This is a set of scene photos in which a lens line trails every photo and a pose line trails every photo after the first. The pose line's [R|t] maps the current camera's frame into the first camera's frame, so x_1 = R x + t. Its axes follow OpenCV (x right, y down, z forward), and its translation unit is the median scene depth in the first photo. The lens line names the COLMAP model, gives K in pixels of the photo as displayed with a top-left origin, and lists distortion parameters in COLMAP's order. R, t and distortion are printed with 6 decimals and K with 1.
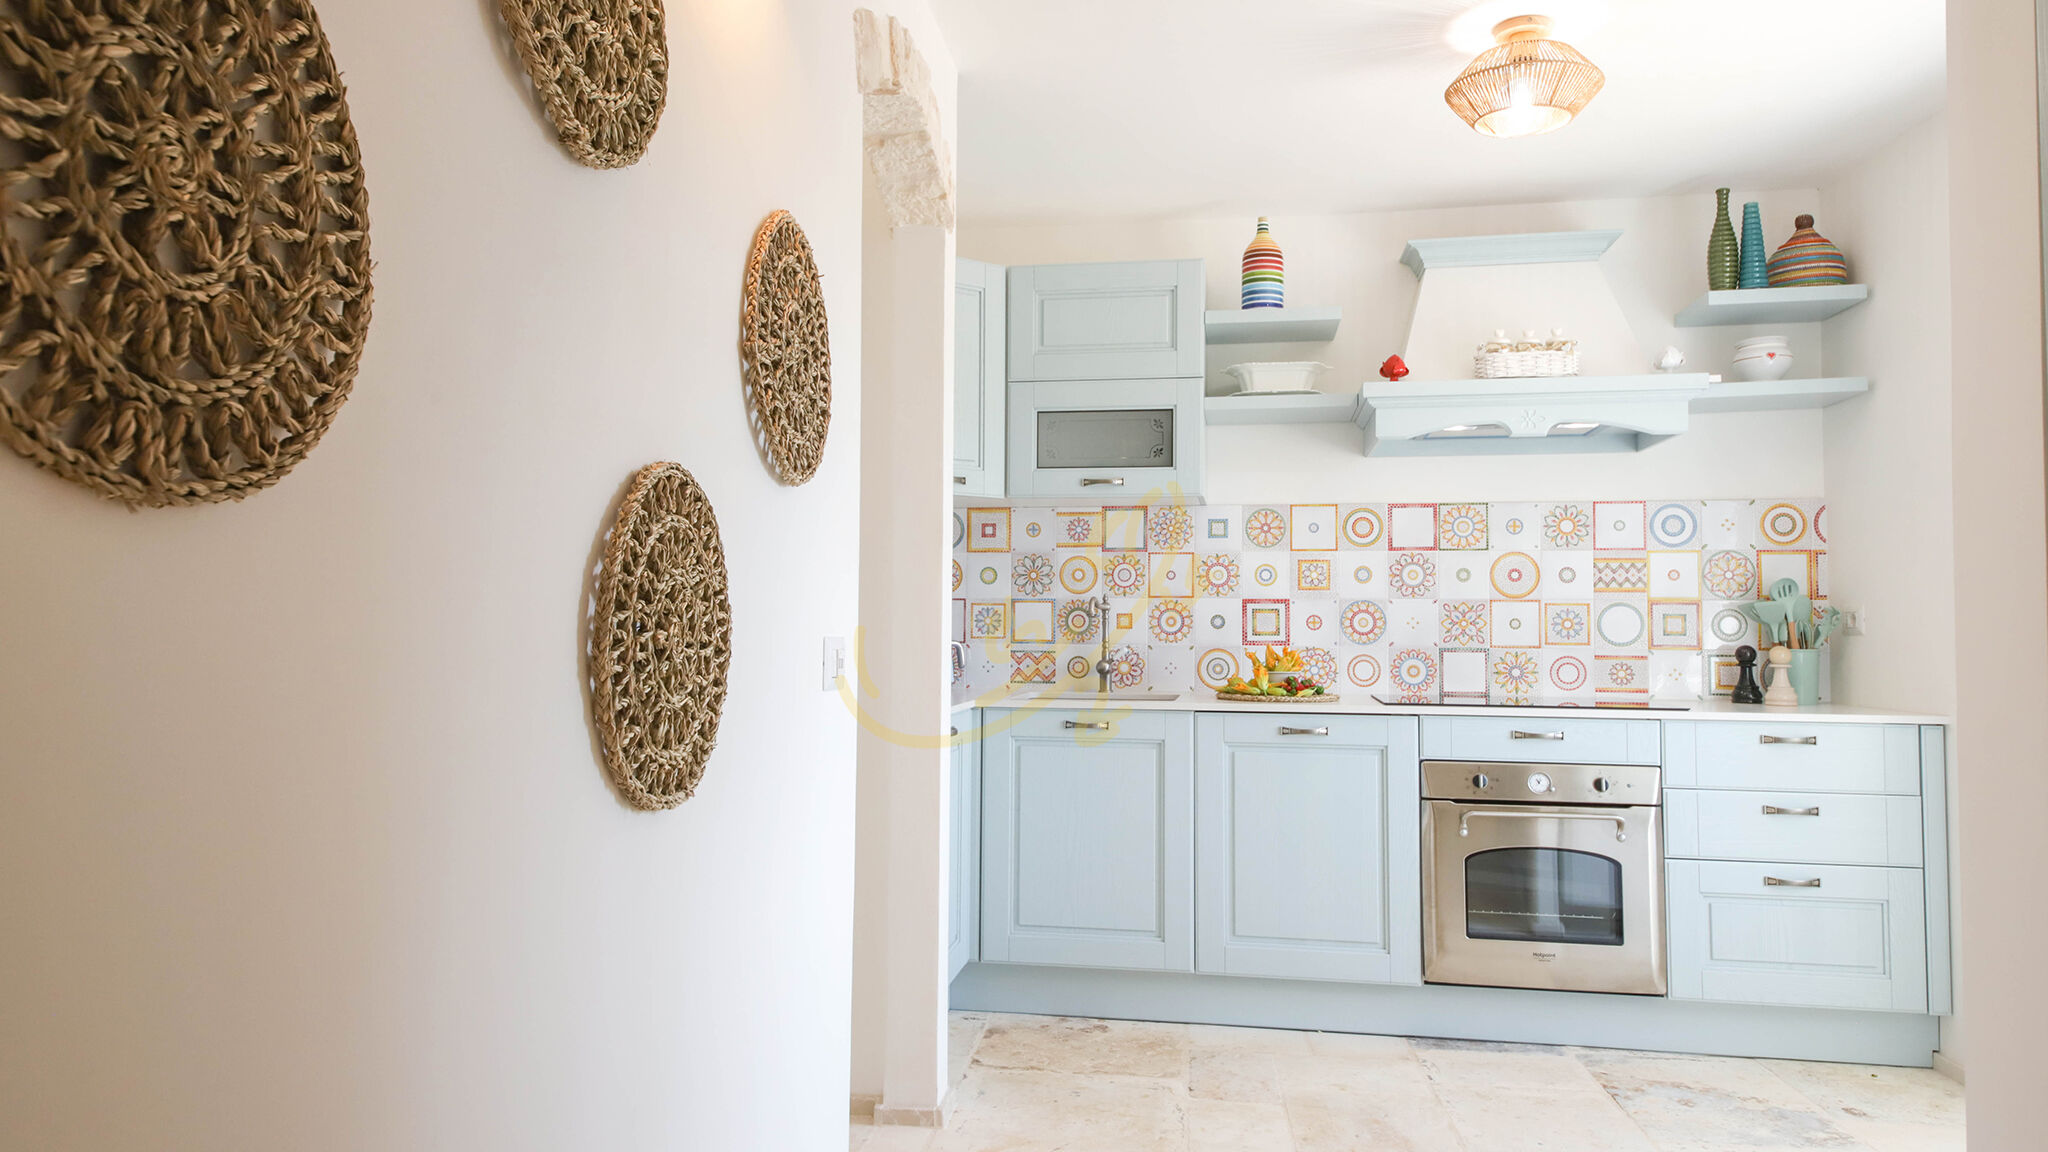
lens RADIAL K [[1489.5, 0, 1024.0], [0, 1489.5, 576.0], [0, 0, 1]] dist [0.000525, -0.000004]
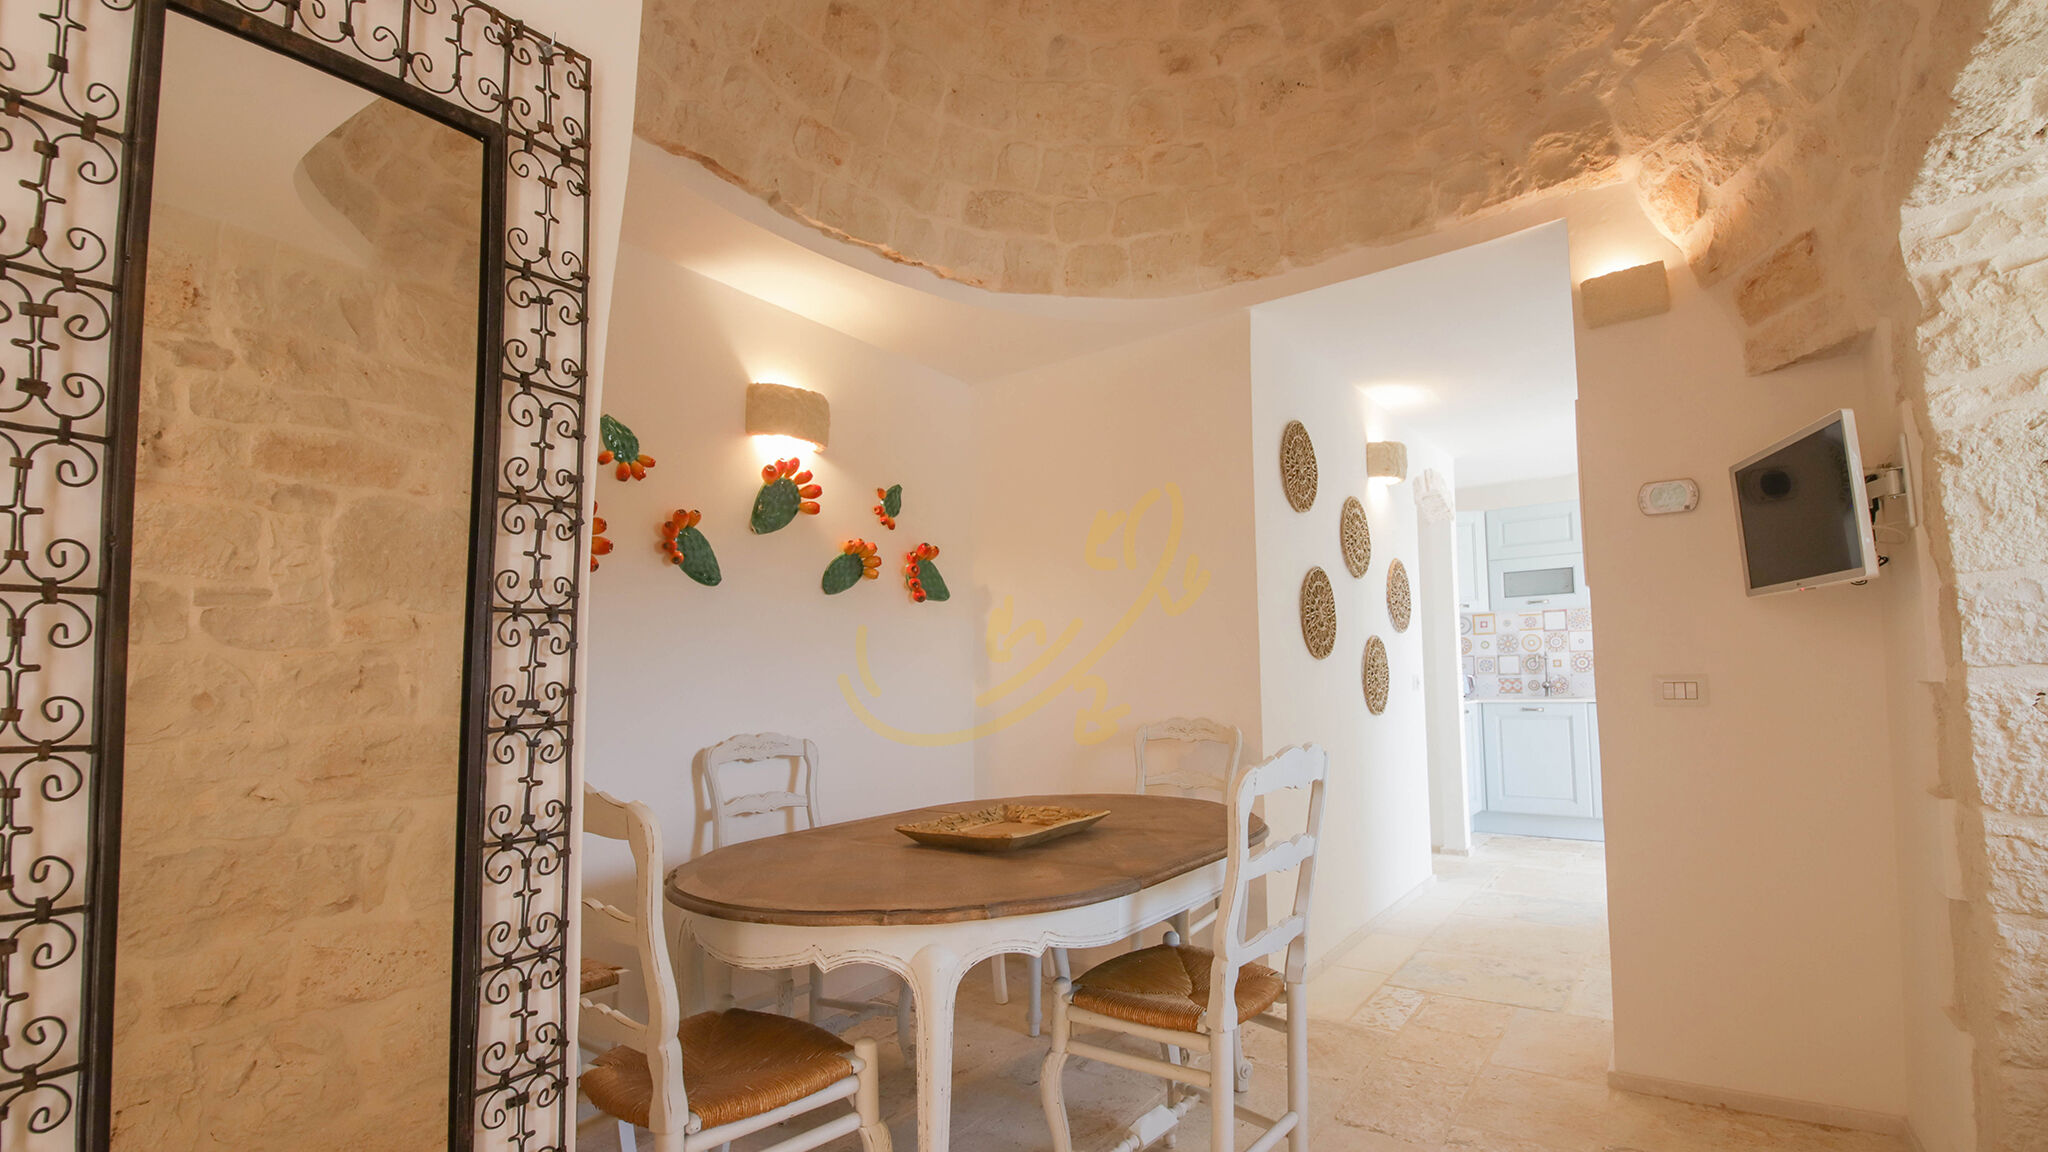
lens RADIAL K [[936.0, 0, 986.7], [0, 936.0, 632.6], [0, 0, 1]] dist [-0.000016, -0.013743]
pose [[0.855372, -0.055364, -0.515048, 0.060493], [0.049997, 0.998454, -0.024294, -0.022660], [0.515596, -0.004970, 0.856817, -0.583695]]
